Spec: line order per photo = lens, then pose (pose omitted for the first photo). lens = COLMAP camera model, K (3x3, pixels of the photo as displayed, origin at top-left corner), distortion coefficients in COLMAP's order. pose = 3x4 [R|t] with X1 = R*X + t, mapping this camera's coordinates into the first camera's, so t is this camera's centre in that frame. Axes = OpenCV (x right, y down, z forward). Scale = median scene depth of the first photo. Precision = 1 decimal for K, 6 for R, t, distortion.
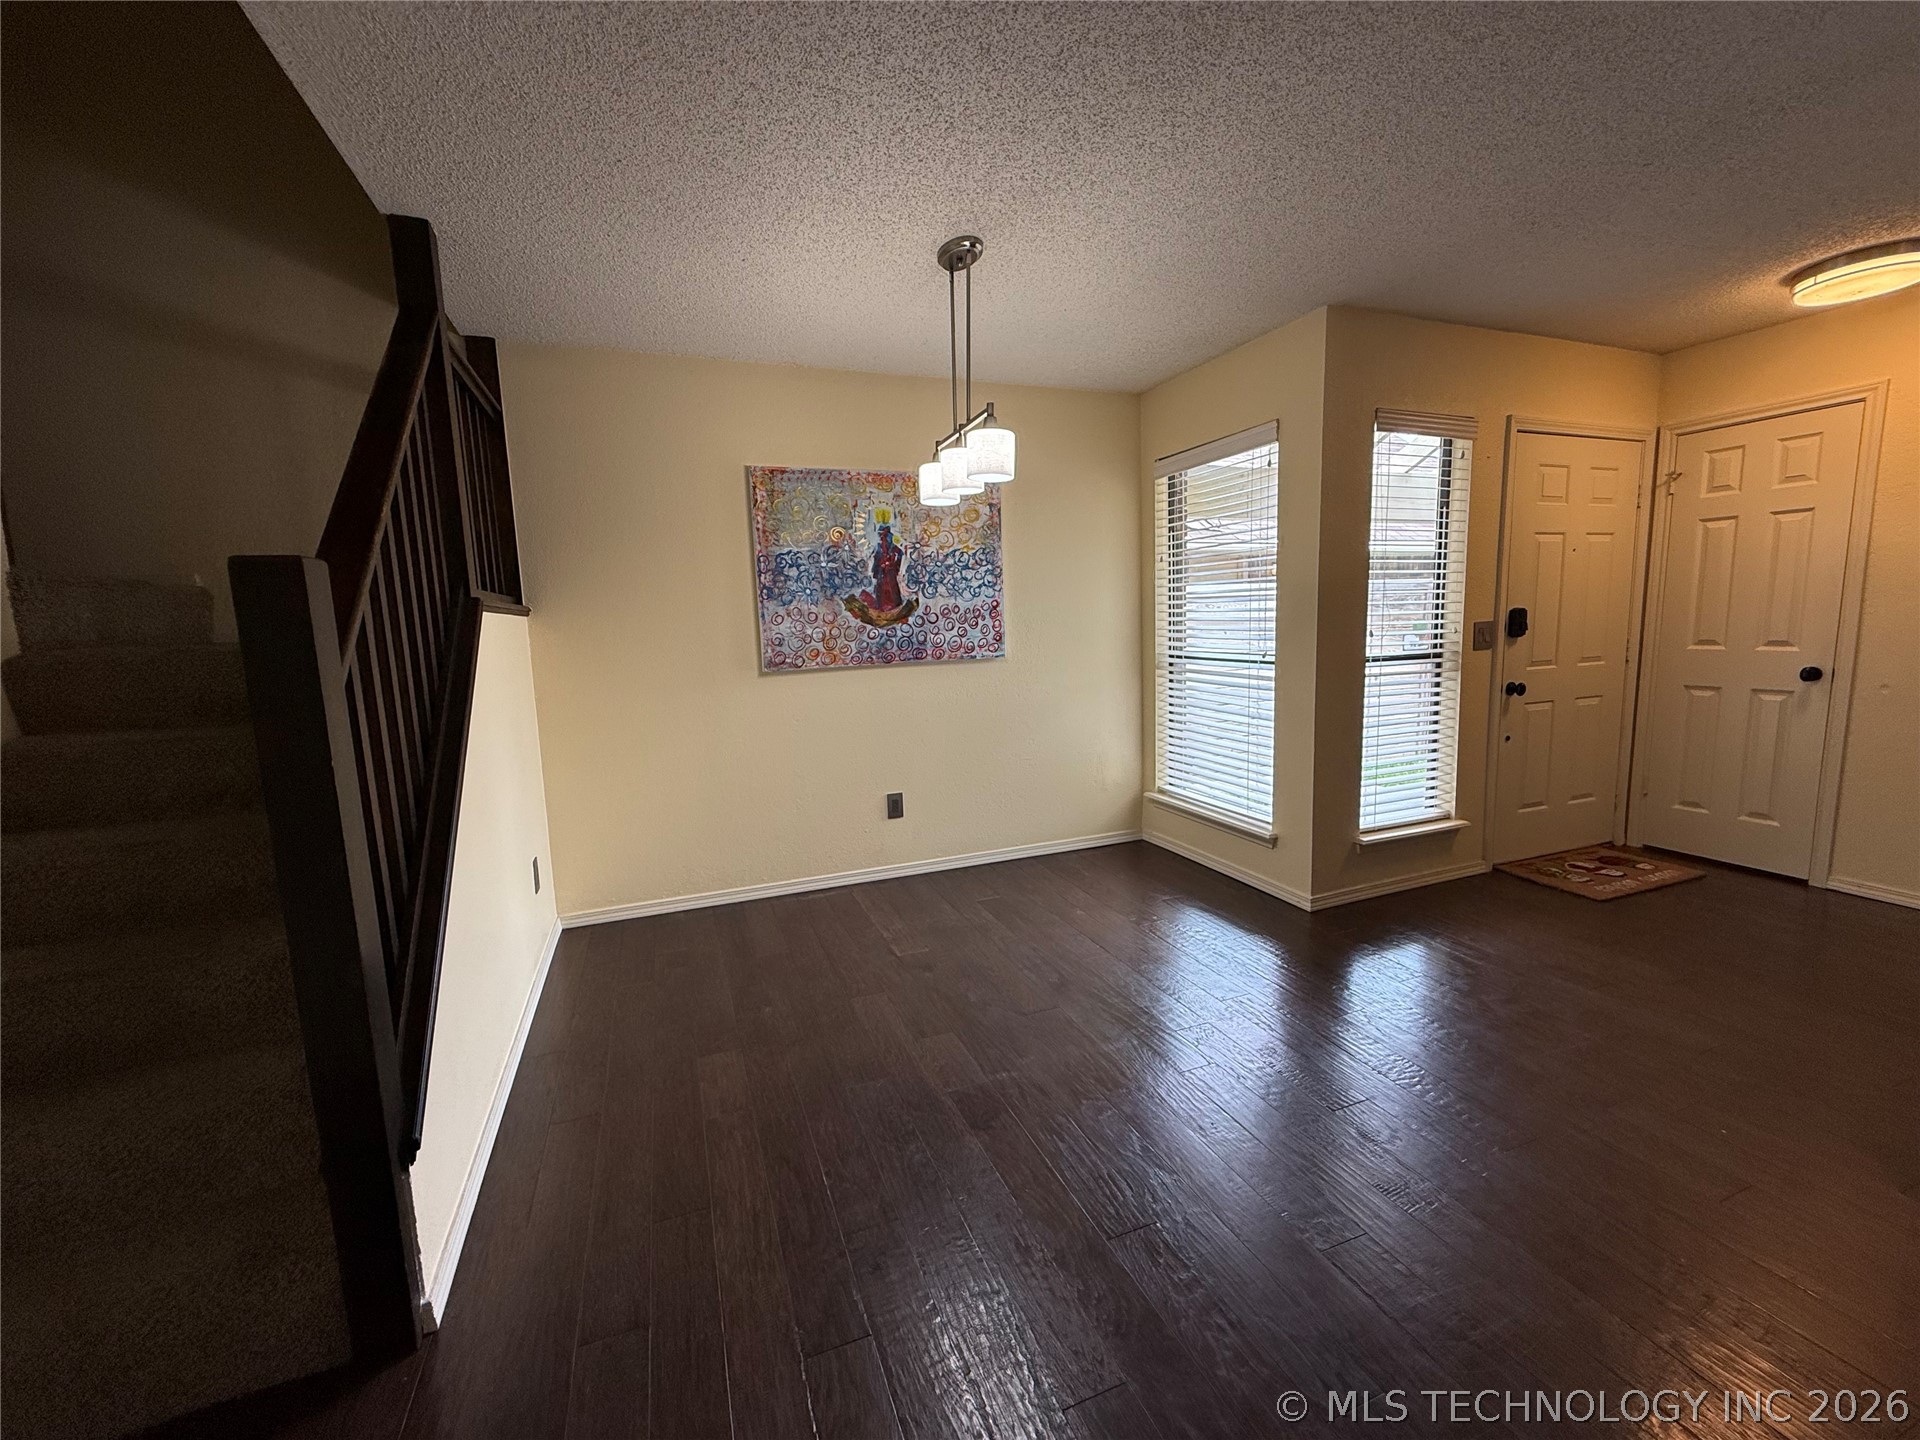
lens RADIAL K [[765.2, 0, 951.3], [0, 765.2, 719.7], [0, 0, 1]] dist [0.000935, 0.000077]
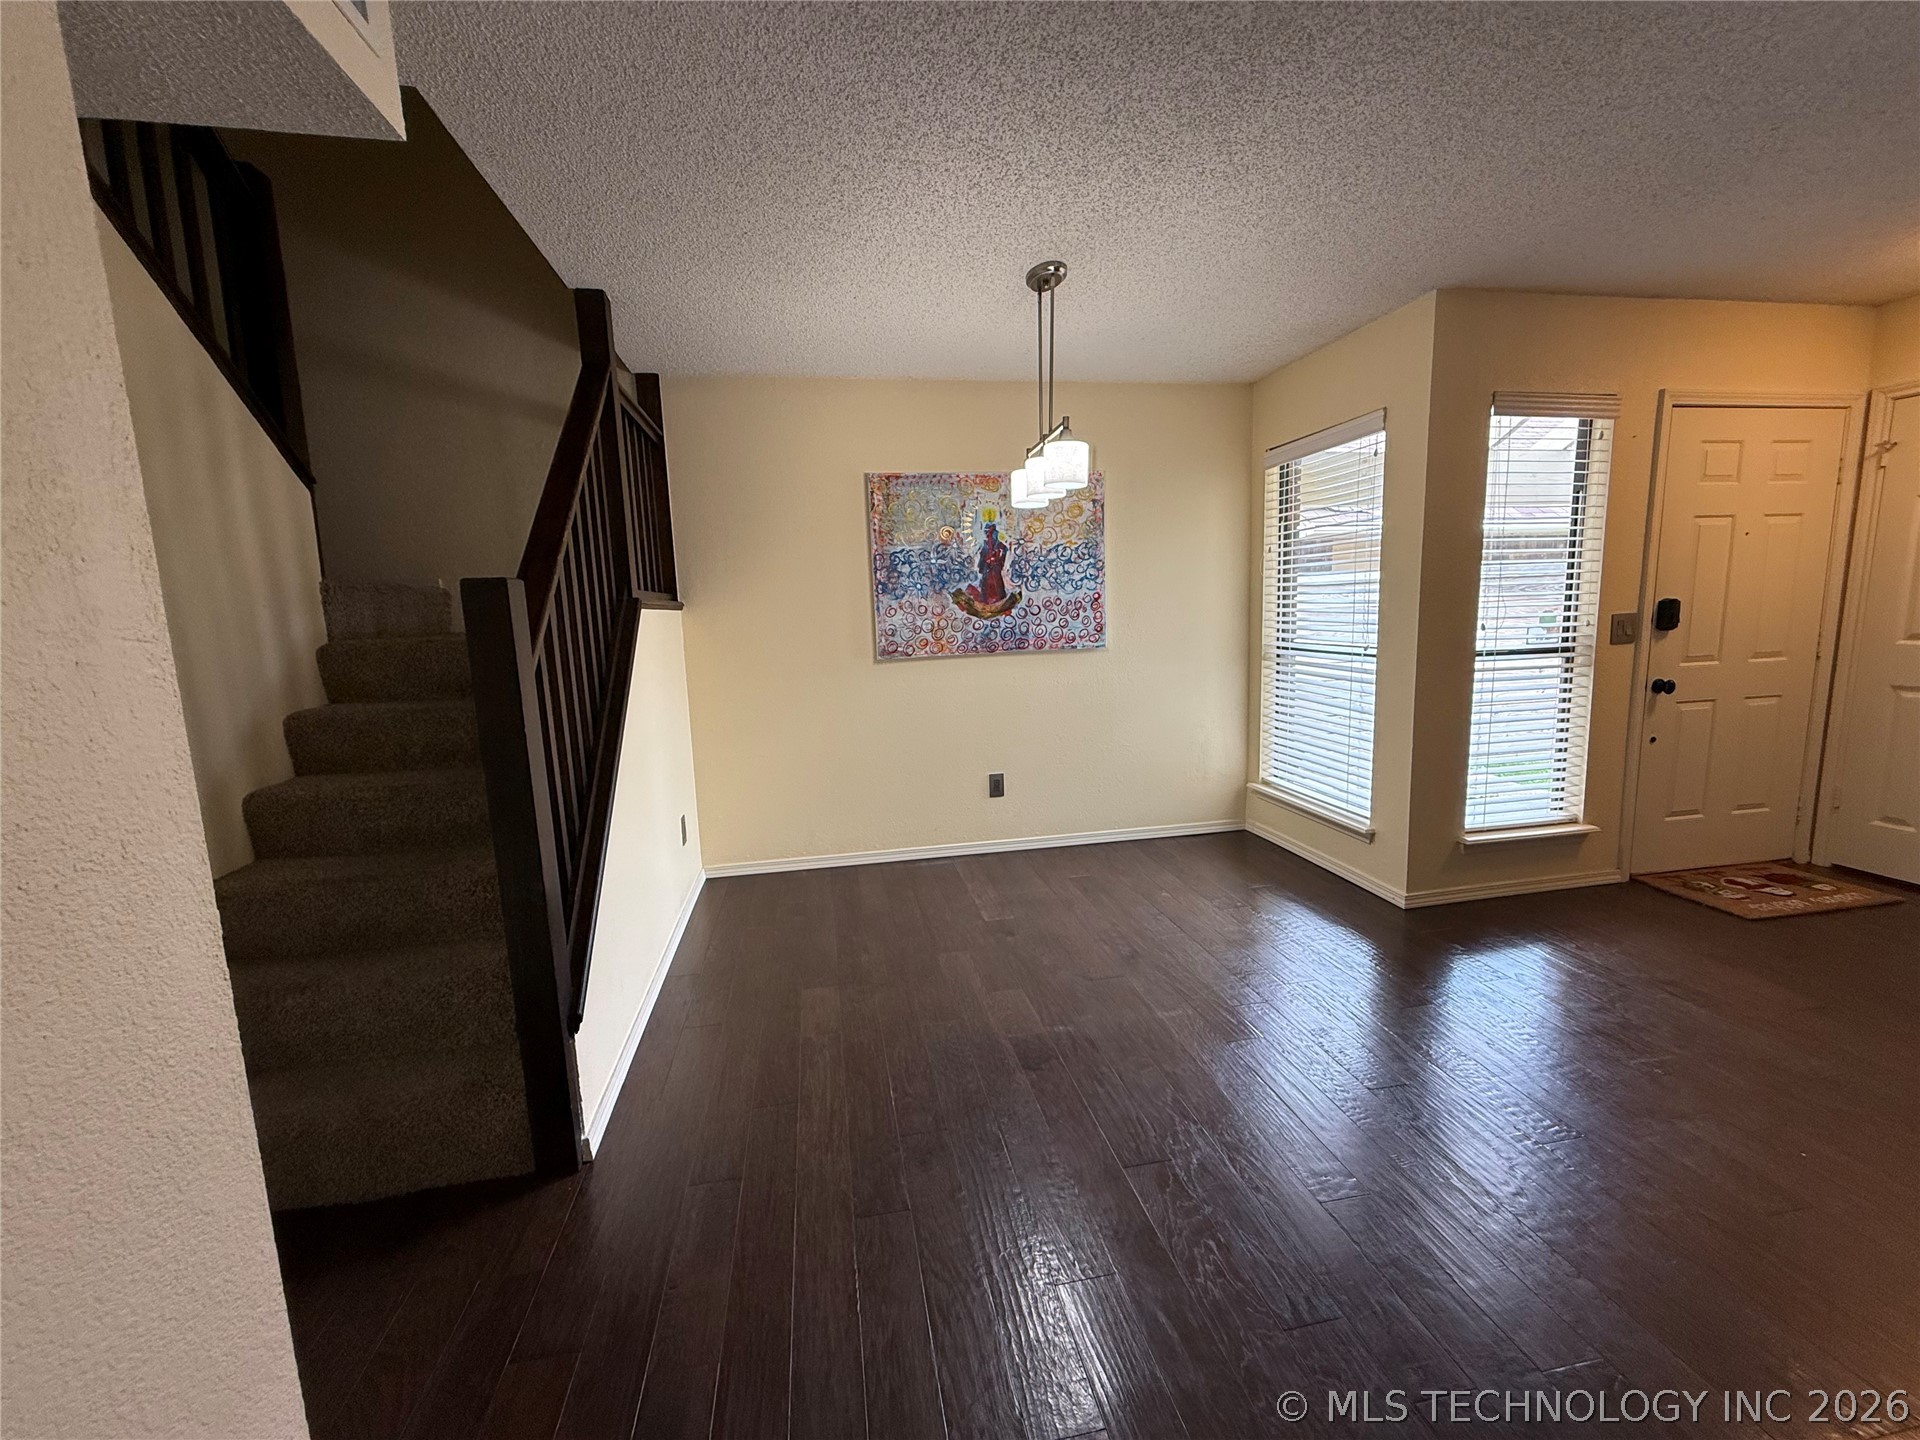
lens RADIAL K [[765.2, 0, 951.3], [0, 765.2, 719.7], [0, 0, 1]] dist [0.000935, 0.000077]
pose [[0.982200, 0.025256, -0.186132, 0.065992], [-0.021443, 0.999517, 0.022473, -0.002517], [0.186609, -0.018082, 0.982268, -0.068099]]
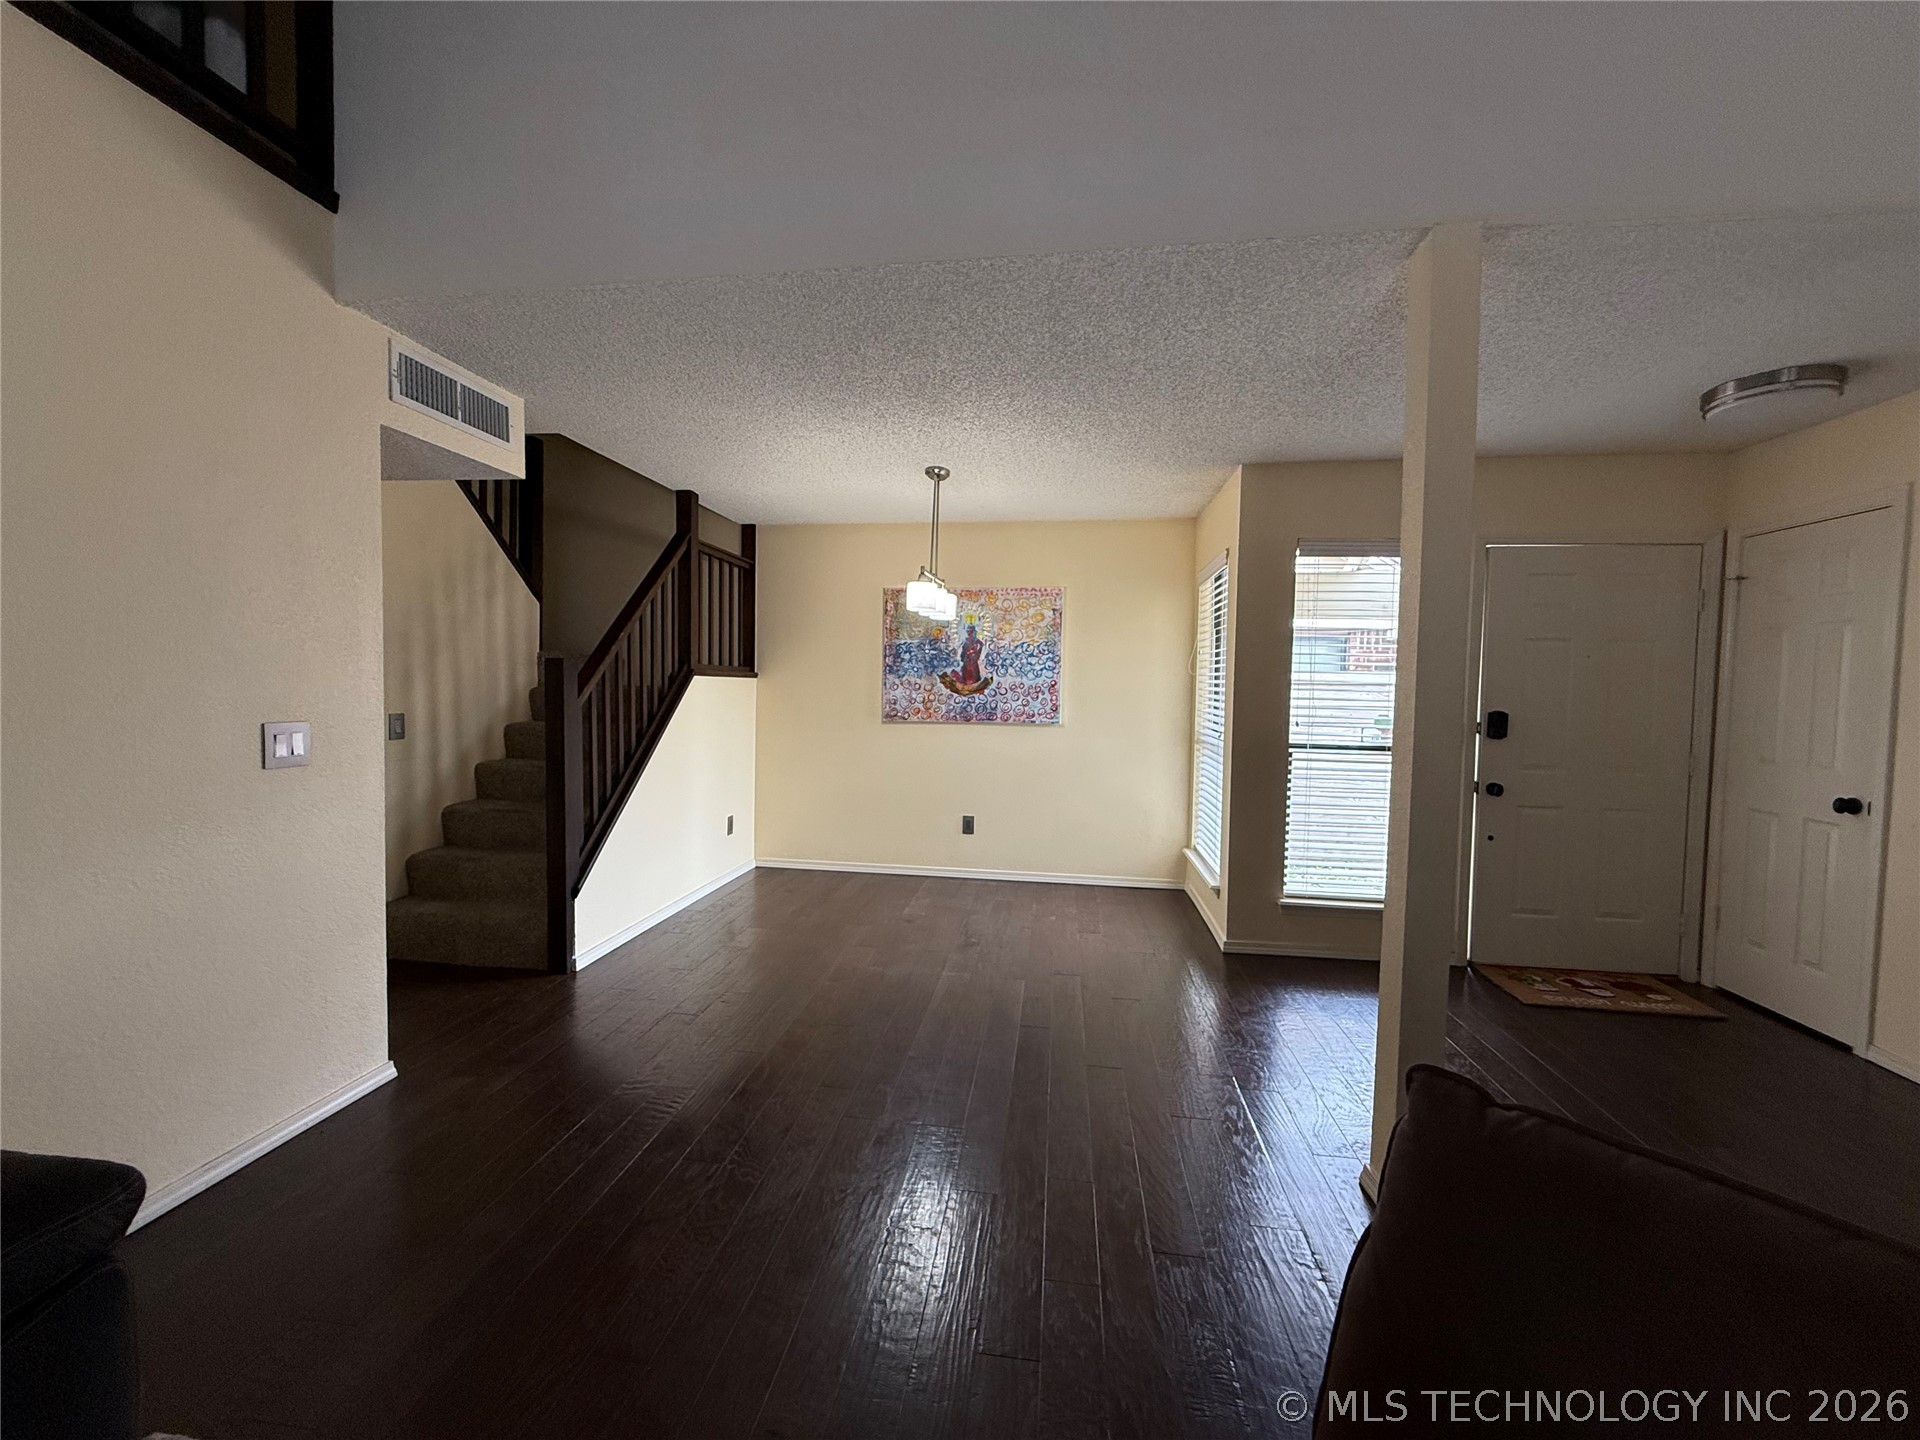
lens RADIAL K [[765.2, 0, 951.3], [0, 765.2, 719.7], [0, 0, 1]] dist [0.000935, 0.000077]
pose [[0.871335, 0.069378, -0.485759, 0.594851], [-0.109064, 0.992574, -0.053872, 0.002150], [0.478415, 0.099920, 0.872431, -0.250404]]
